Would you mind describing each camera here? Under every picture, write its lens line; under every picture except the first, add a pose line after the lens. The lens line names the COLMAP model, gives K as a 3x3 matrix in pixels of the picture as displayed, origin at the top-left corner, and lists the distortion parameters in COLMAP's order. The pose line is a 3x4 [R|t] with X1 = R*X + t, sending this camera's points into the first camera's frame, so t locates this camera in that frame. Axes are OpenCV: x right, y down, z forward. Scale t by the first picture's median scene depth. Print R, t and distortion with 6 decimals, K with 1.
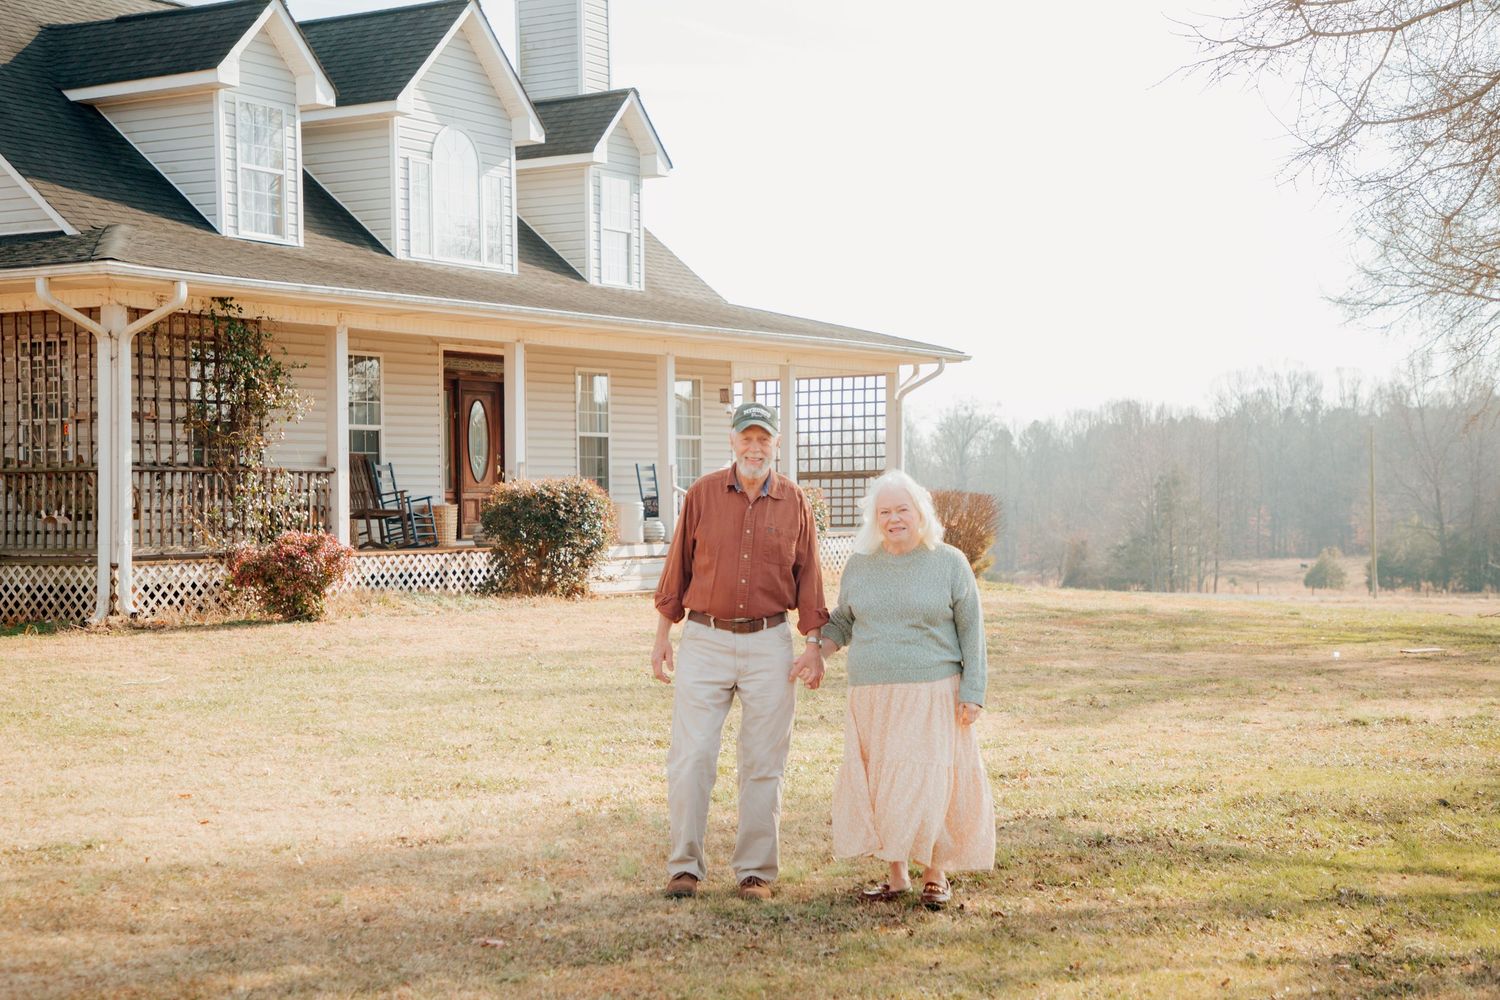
lens RADIAL K [[2283.4, 0, 736.7], [0, 2283.4, 495.9], [0, 0, 1]] dist [0.239642, 0.000000]
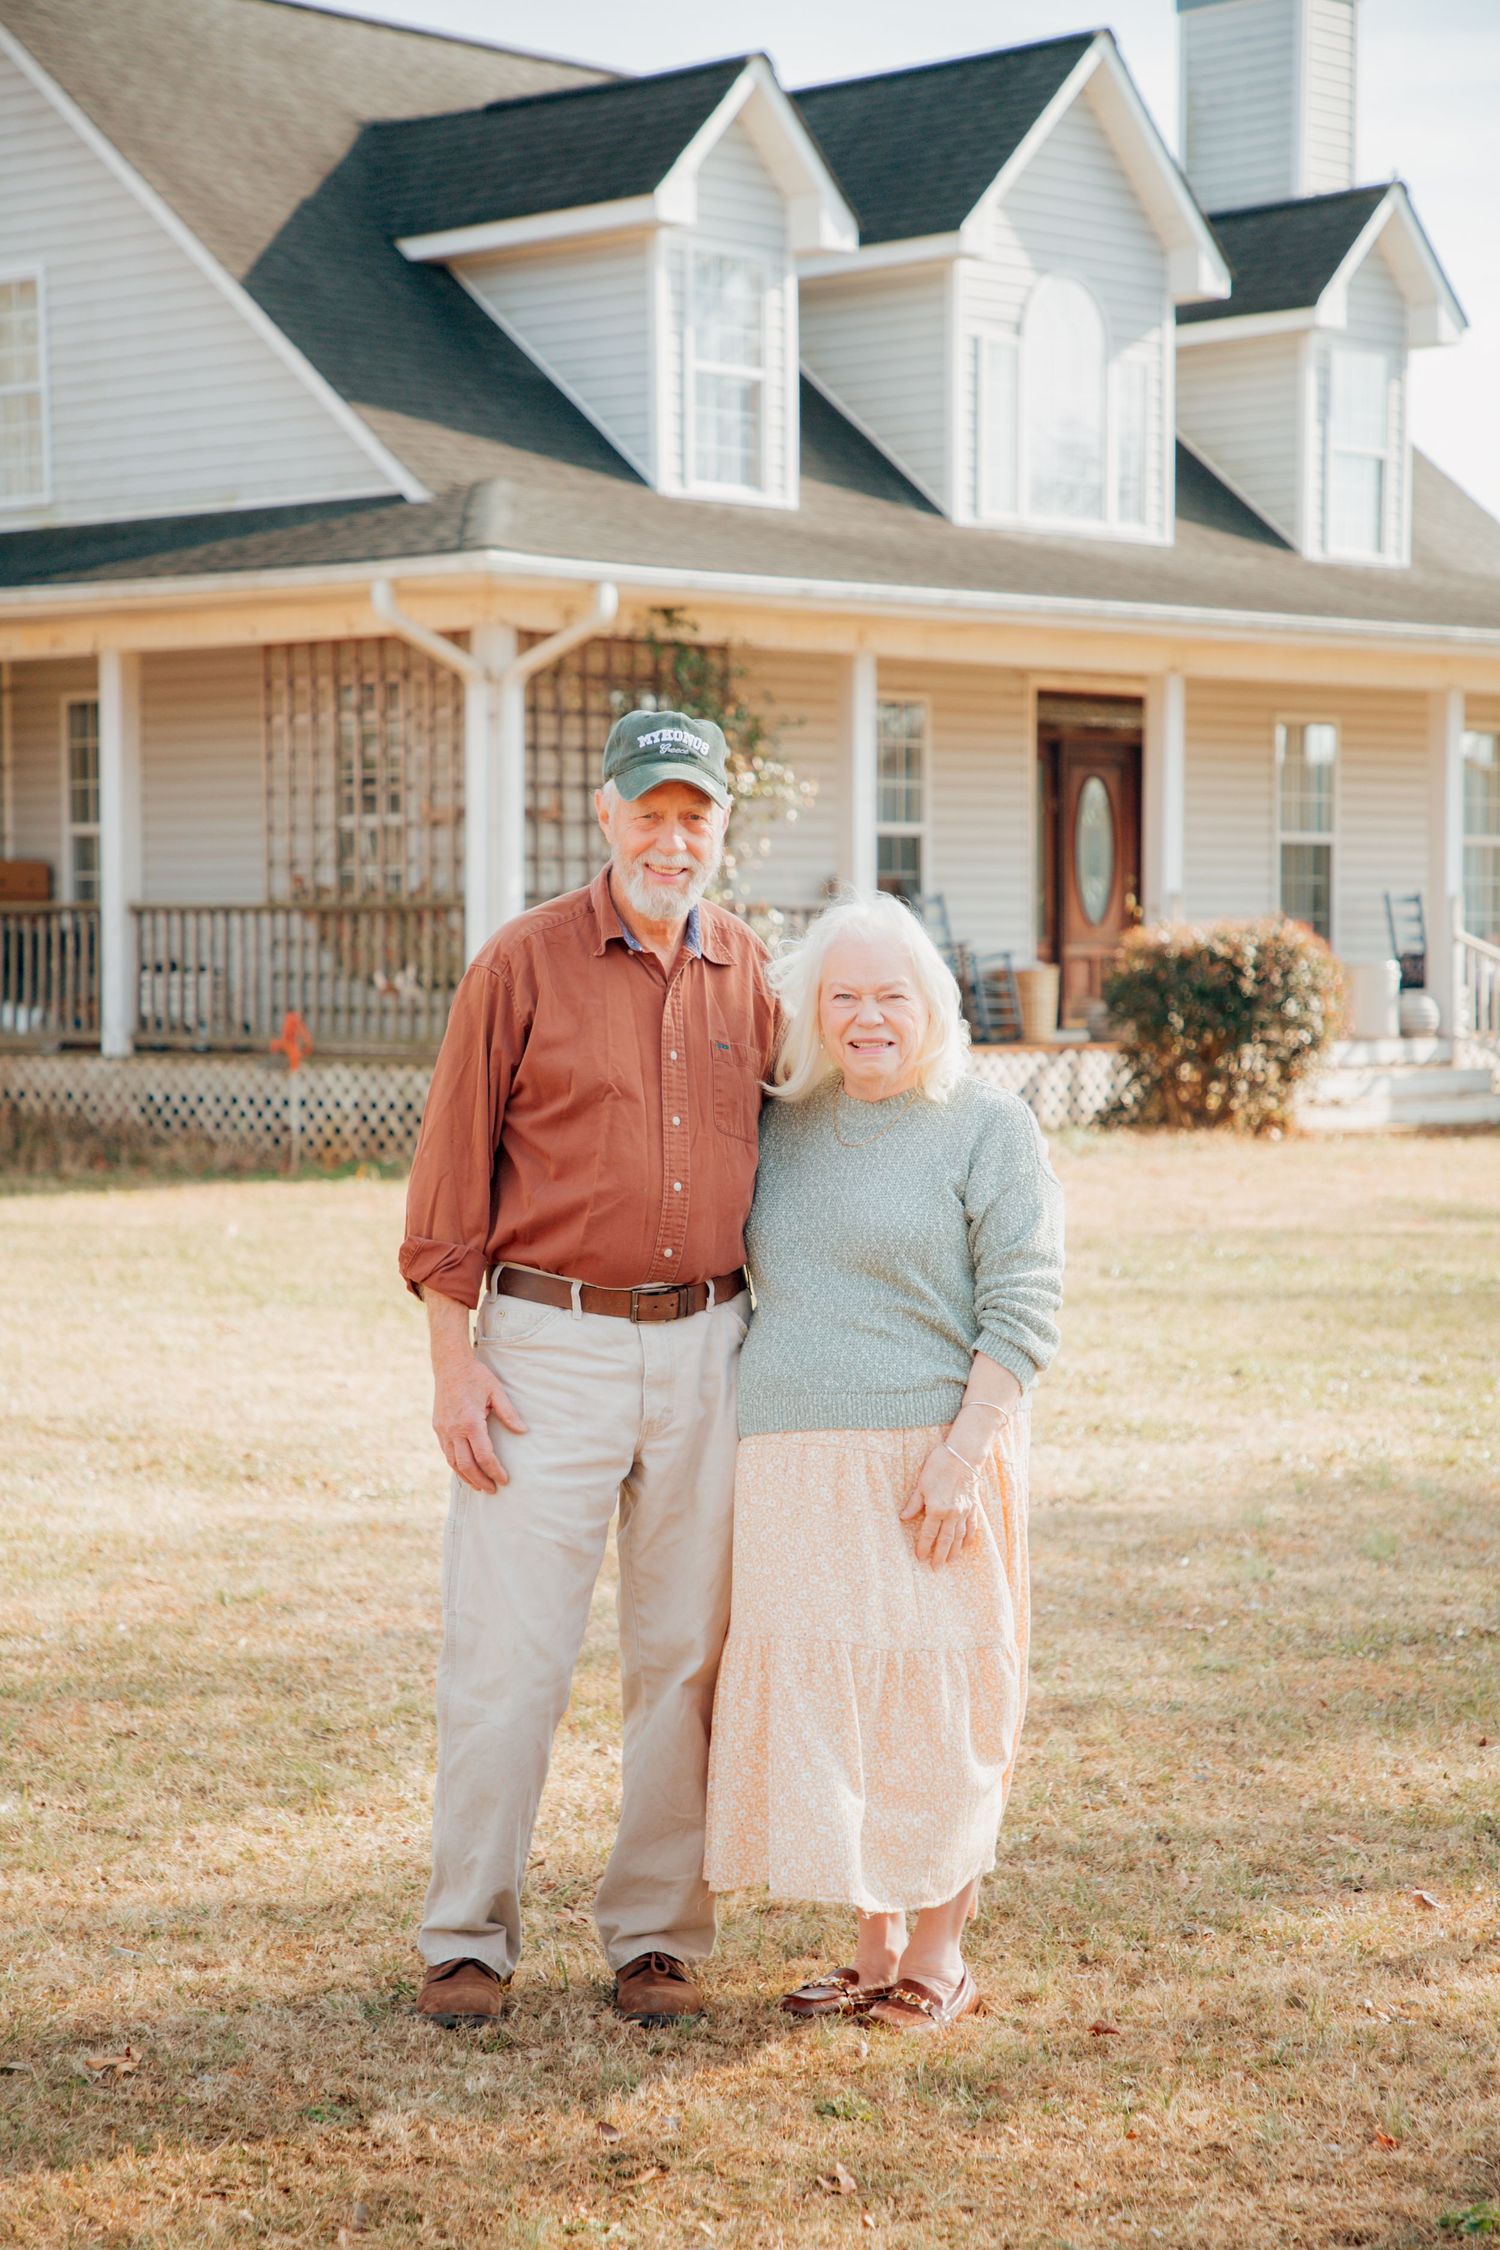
lens RADIAL K [[4402.4, 0, 728.2], [0, 4402.4, 1129.4], [0, 0, 1]] dist [0.376081, 0.000000]
pose [[0.982120, 0.013517, -0.187768, 0.001785], [-0.005630, 0.999082, 0.042473, -0.002005], [0.188170, -0.040656, 0.981295, -0.075804]]
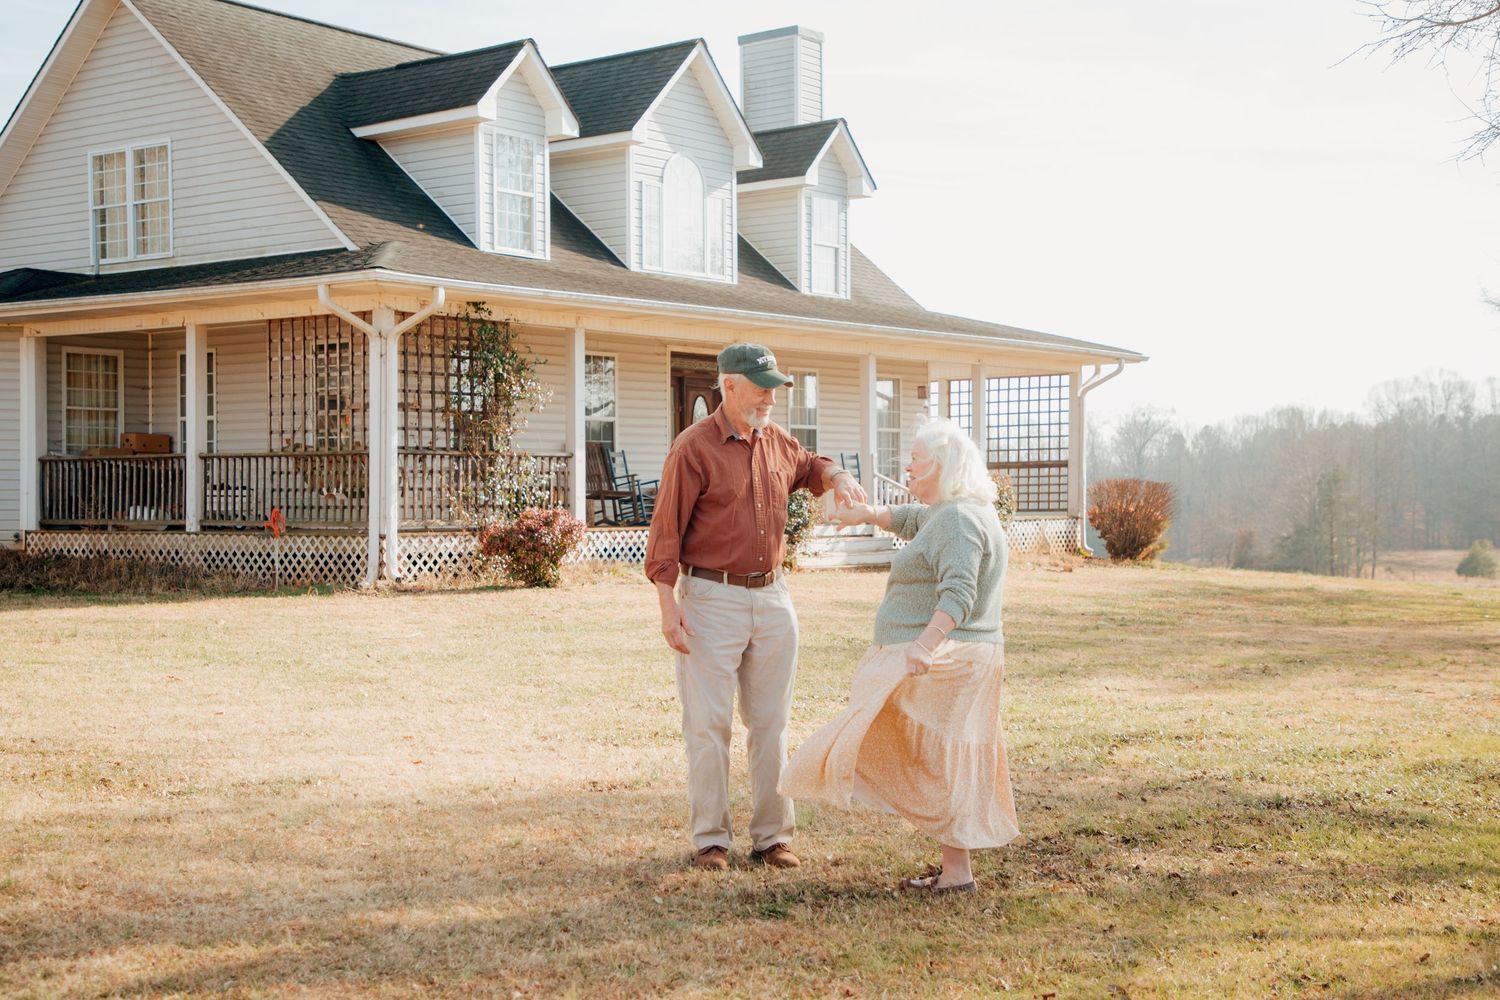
lens RADIAL K [[1981.1, 0, 723.7], [0, 1981.1, 499.0], [0, 0, 1]] dist [0.177617, 0.000000]
pose [[0.994260, 0.005743, -0.106833, 0.003334], [-0.005231, 0.999973, 0.005074, 0.004652], [0.106859, -0.004486, 0.994264, 0.034384]]
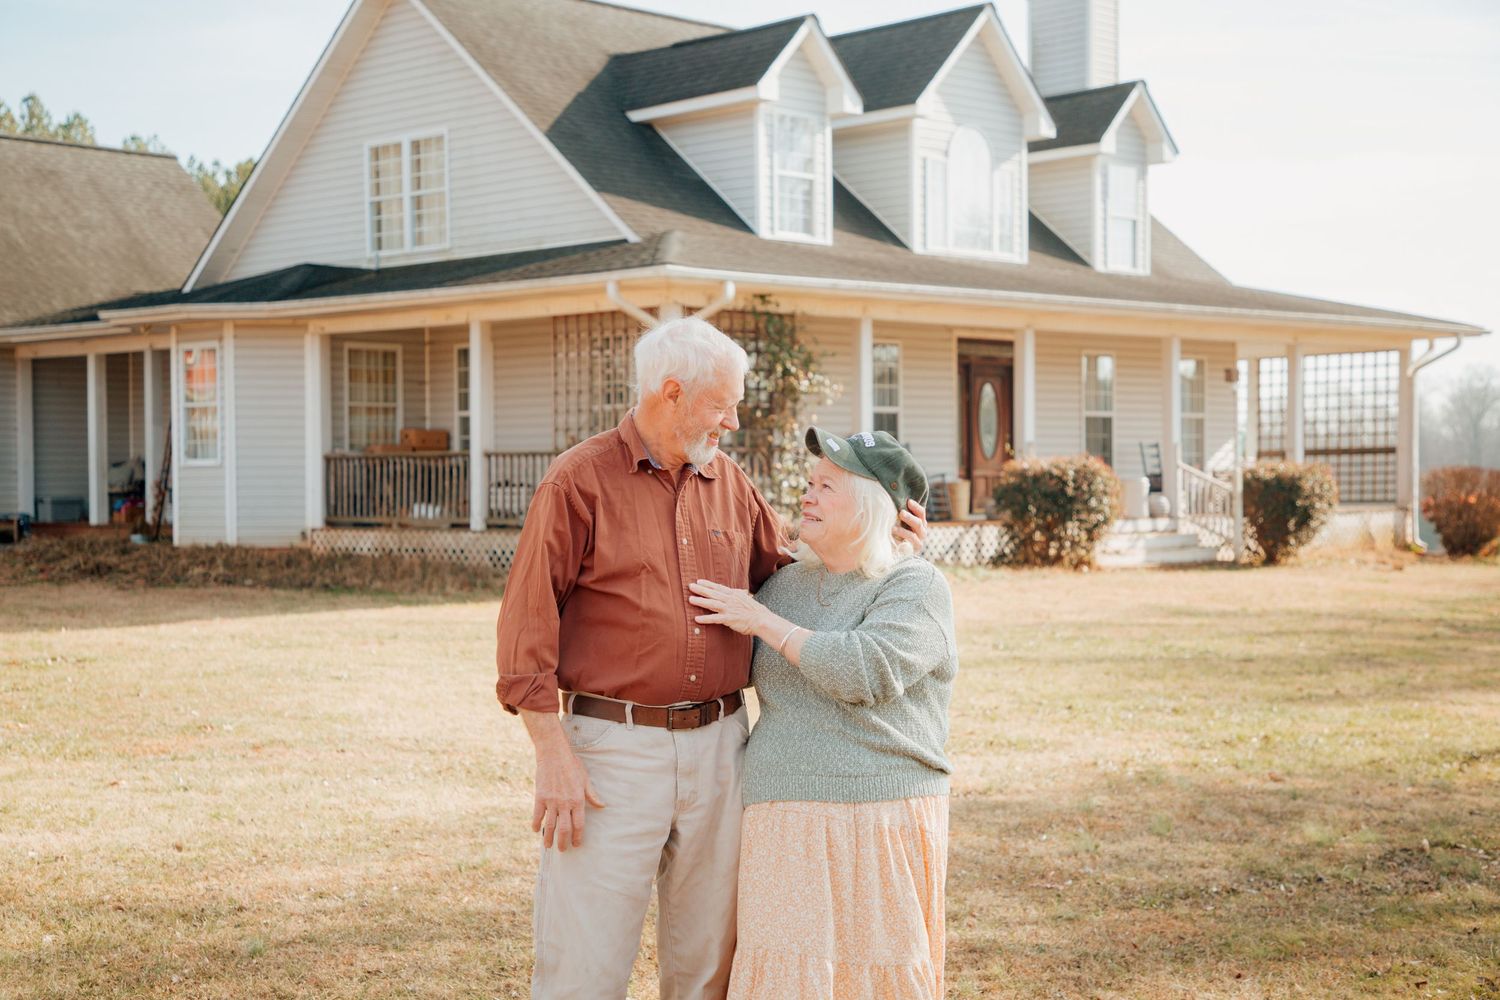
lens RADIAL K [[2178.6, 0, 738.0], [0, 2178.6, 497.2], [0, 0, 1]] dist [0.222660, 0.000000]
pose [[0.975635, 0.003149, -0.219377, -0.004084], [-0.000363, 0.999919, 0.012737, -0.001861], [0.219399, -0.012347, 0.975557, -0.017445]]
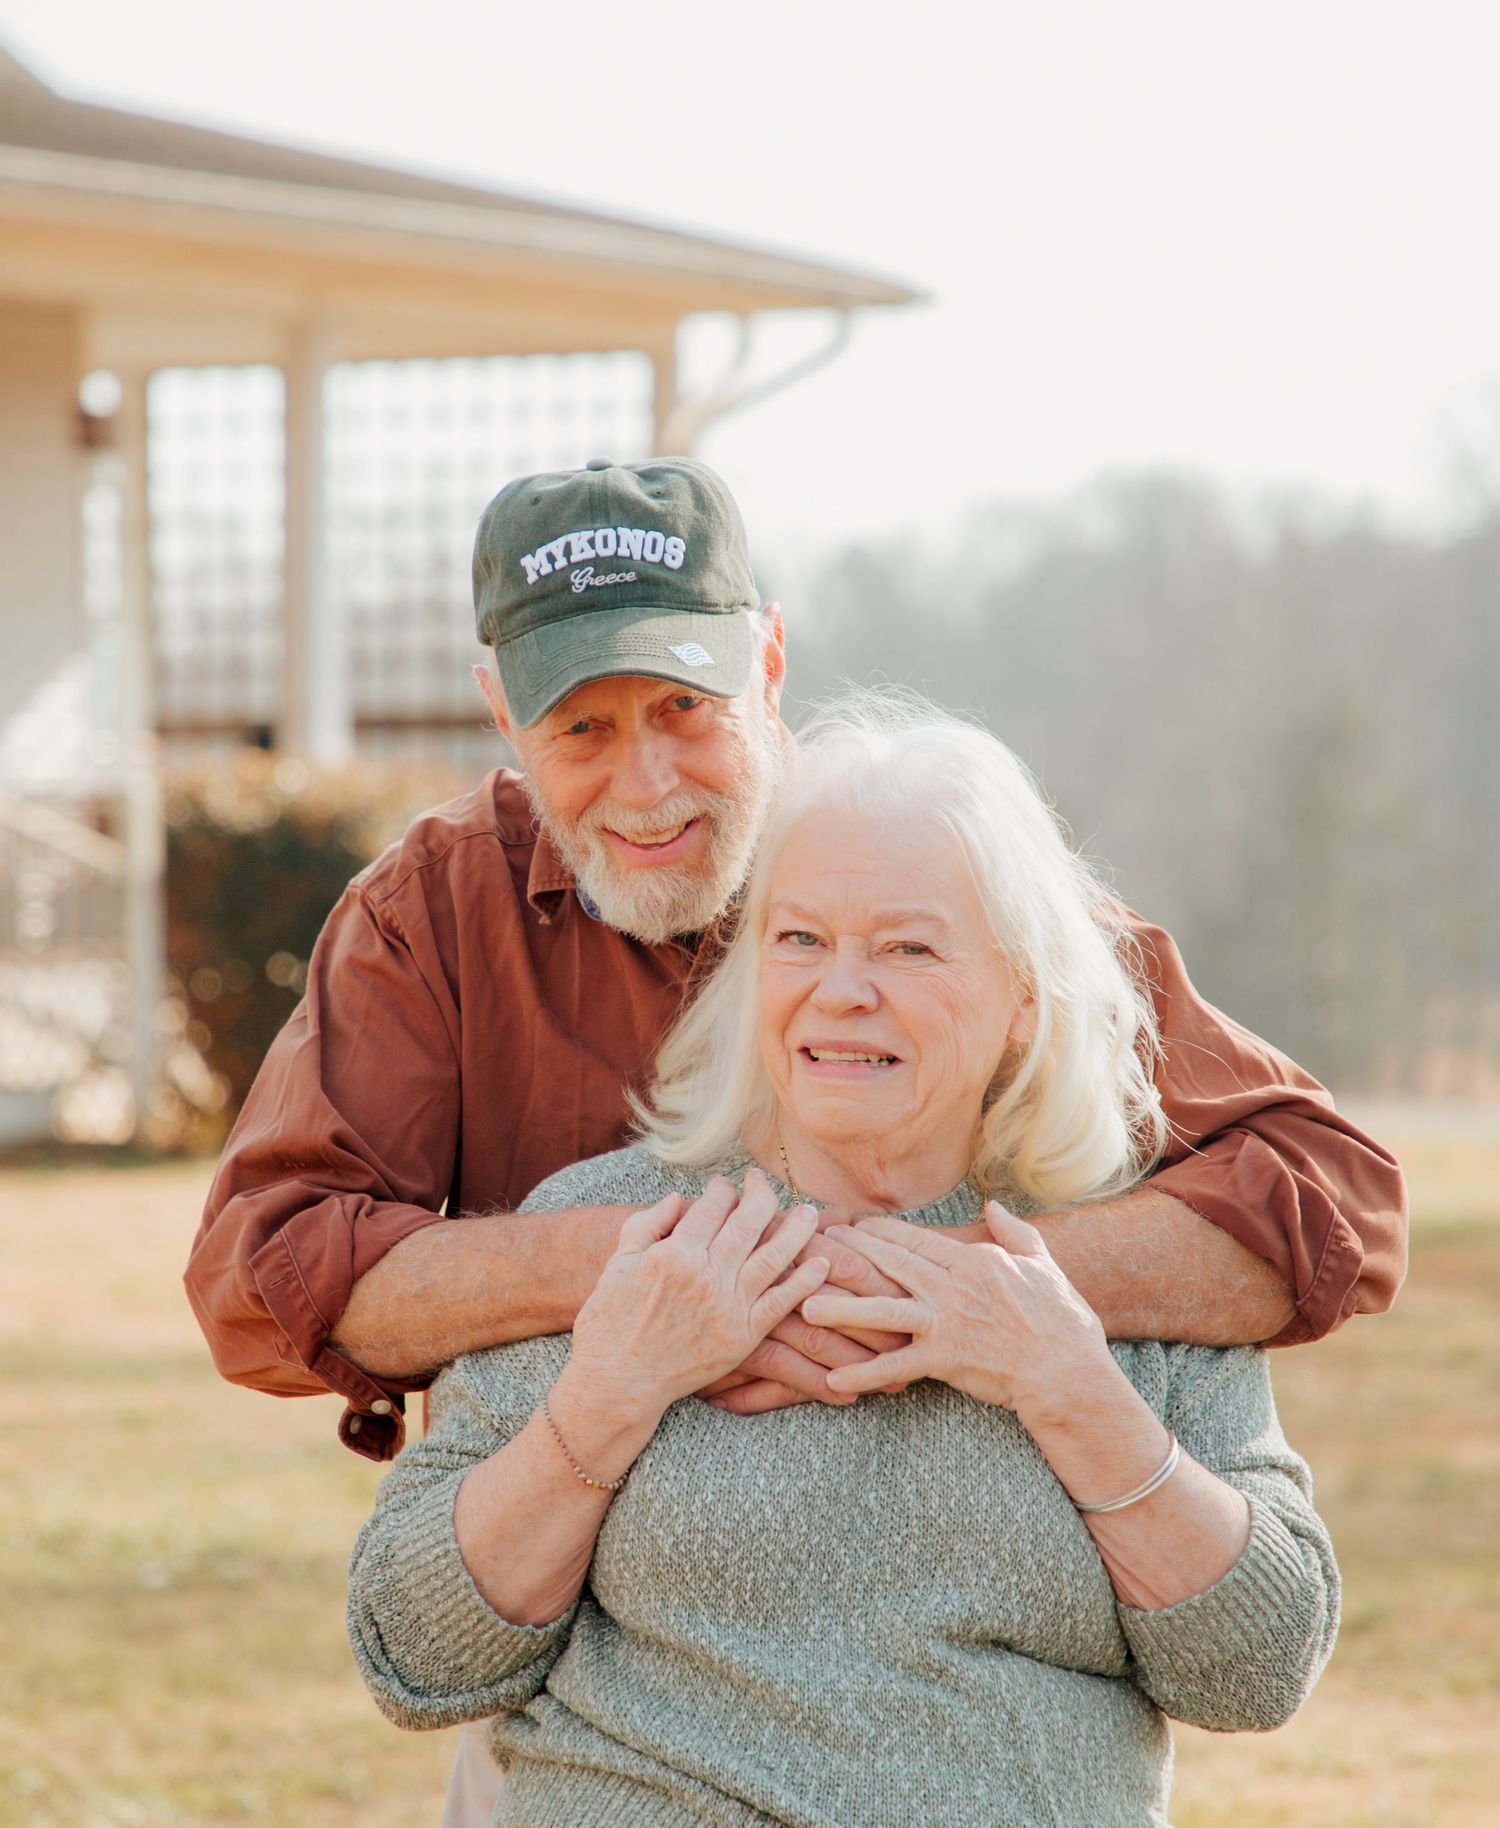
lens RADIAL K [[7672.5, 0, 748.2], [0, 7672.5, 916.6], [0, 0, 1]] dist [0.342286, 0.000000]
pose [[0.993831, -0.003192, 0.110856, -0.035222], [0.001297, 0.999852, 0.017163, -0.001991], [-0.110894, -0.016913, 0.993688, 0.105740]]
